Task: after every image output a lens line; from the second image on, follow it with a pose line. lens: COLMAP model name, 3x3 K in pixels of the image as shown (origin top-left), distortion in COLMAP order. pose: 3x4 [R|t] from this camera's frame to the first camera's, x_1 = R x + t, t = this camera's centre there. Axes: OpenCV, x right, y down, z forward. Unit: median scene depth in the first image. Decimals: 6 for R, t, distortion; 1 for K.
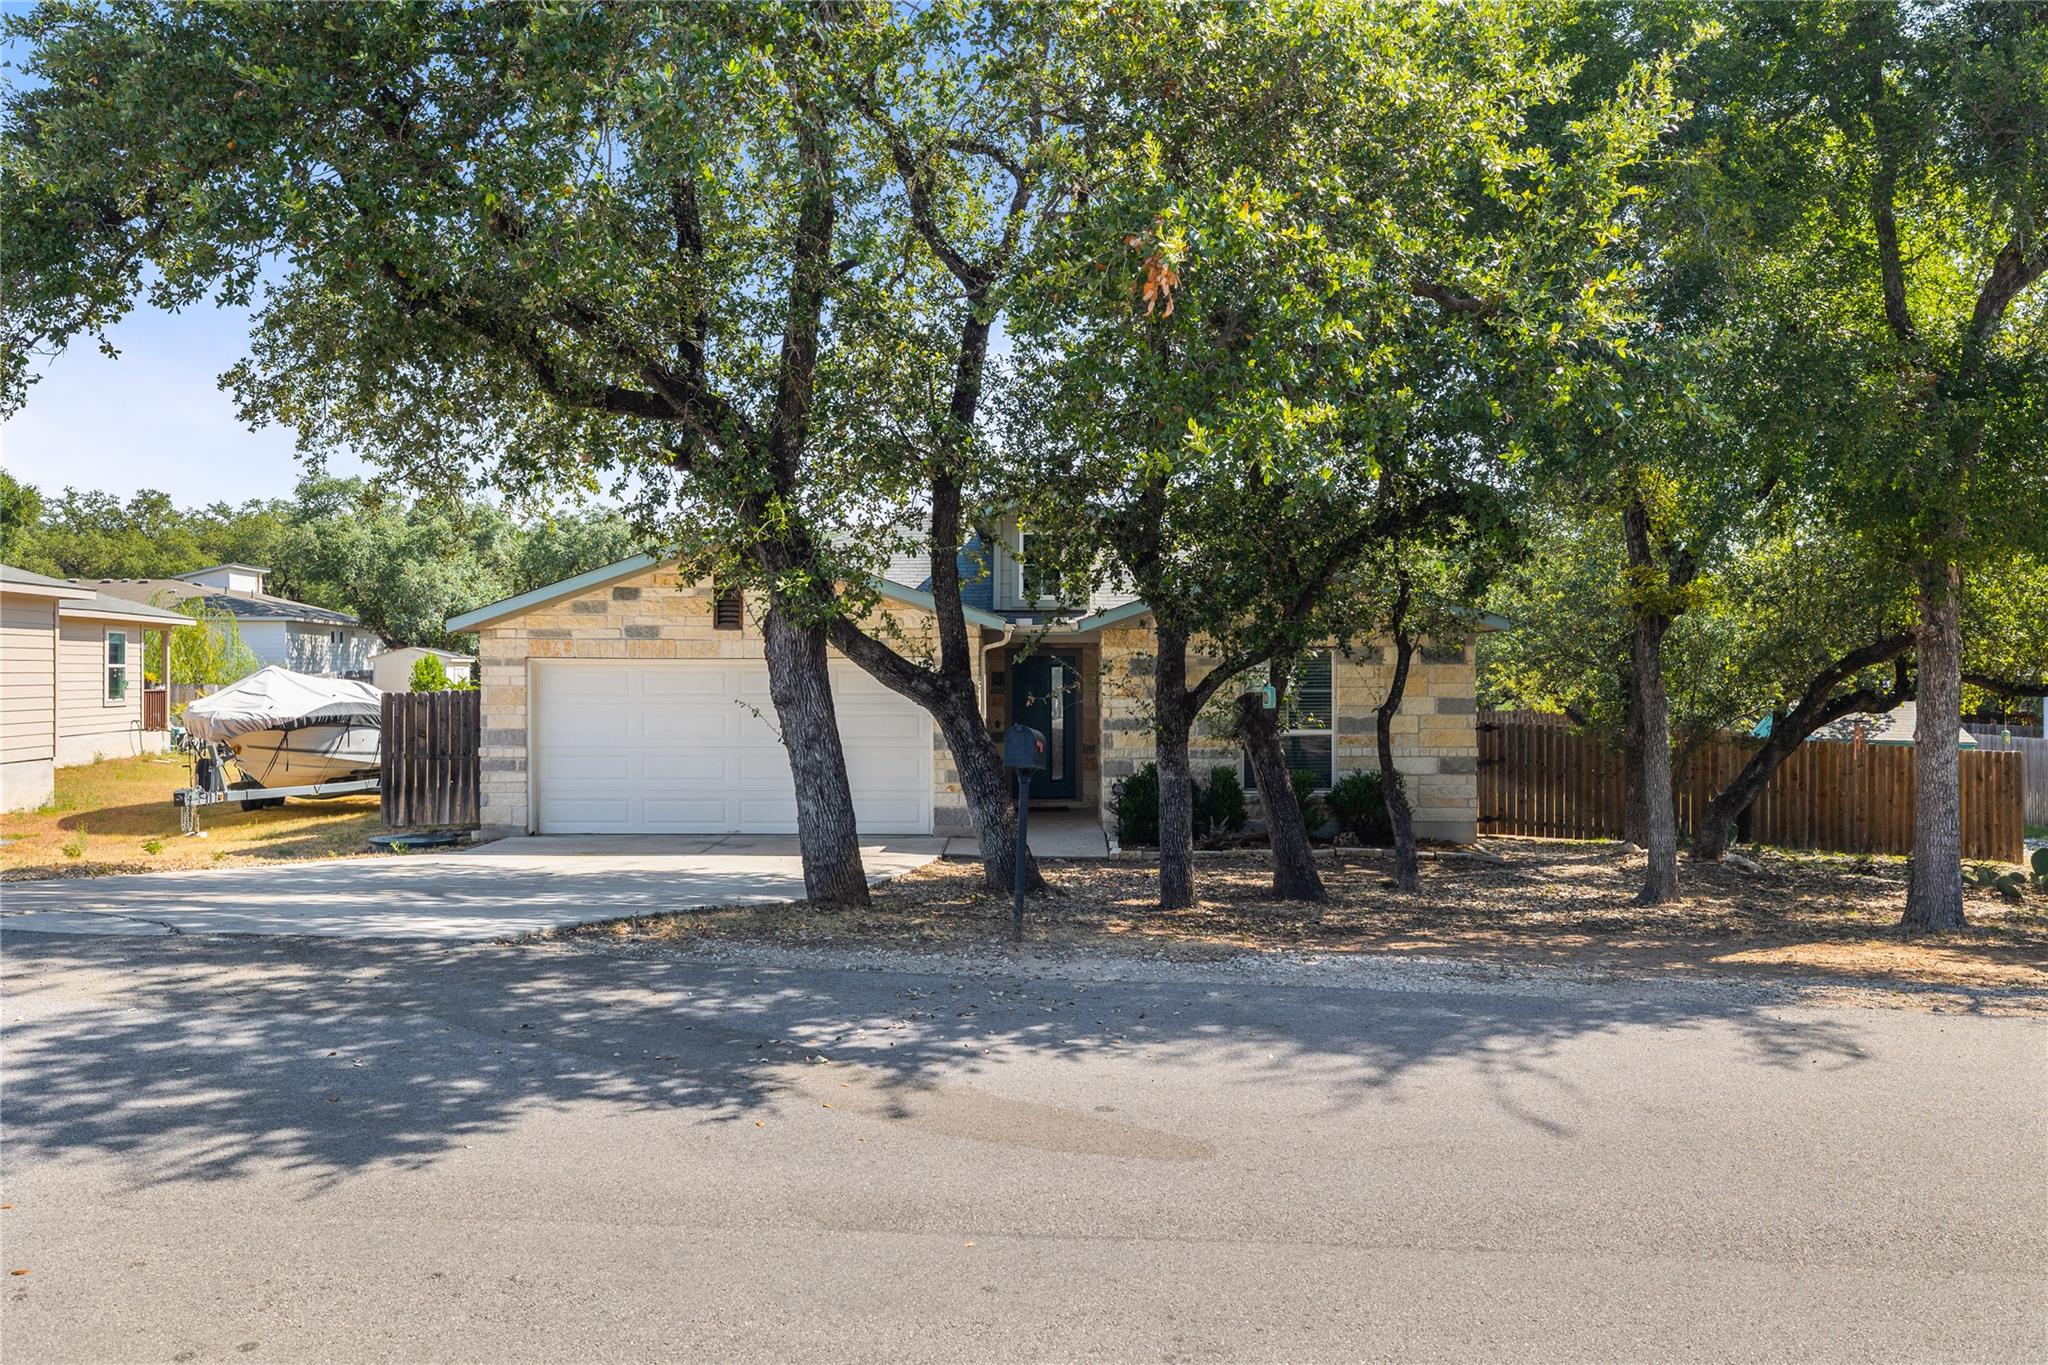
lens RADIAL K [[1570.1, 0, 1024.1], [0, 1570.1, 682.8], [0, 0, 1]] dist [0.000221, 0.000105]
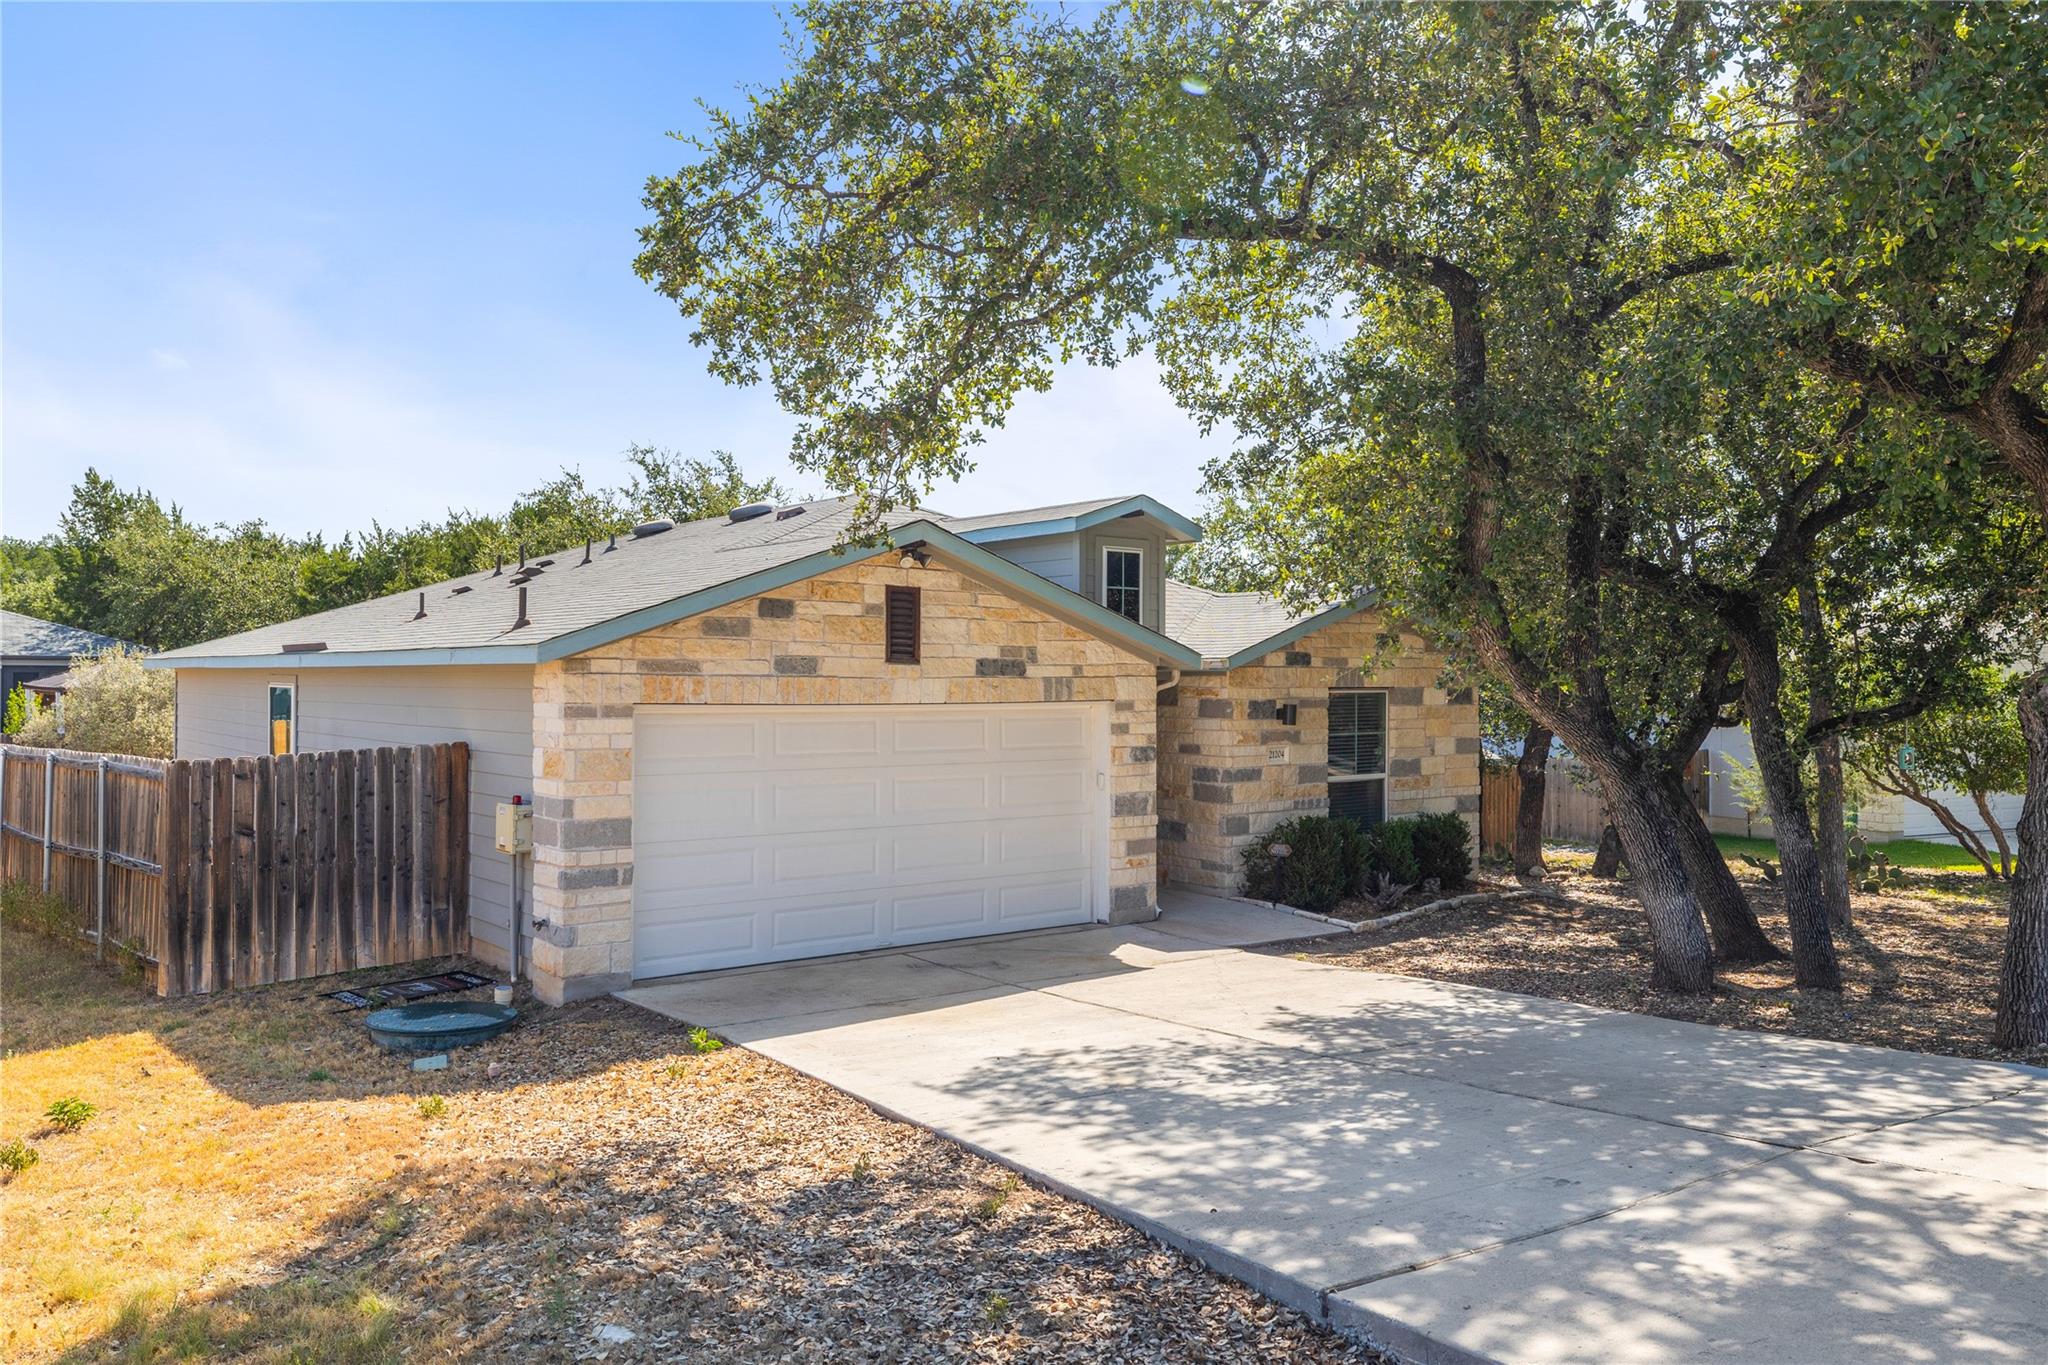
lens RADIAL K [[1570.1, 0, 1023.7], [0, 1570.1, 679.1], [0, 0, 1]] dist [0.000221, 0.000105]
pose [[0.750144, 0.003625, 0.661264, -0.616289], [-0.001949, 0.999993, -0.003272, -0.024395], [-0.661271, 0.001166, 0.750146, 0.424298]]
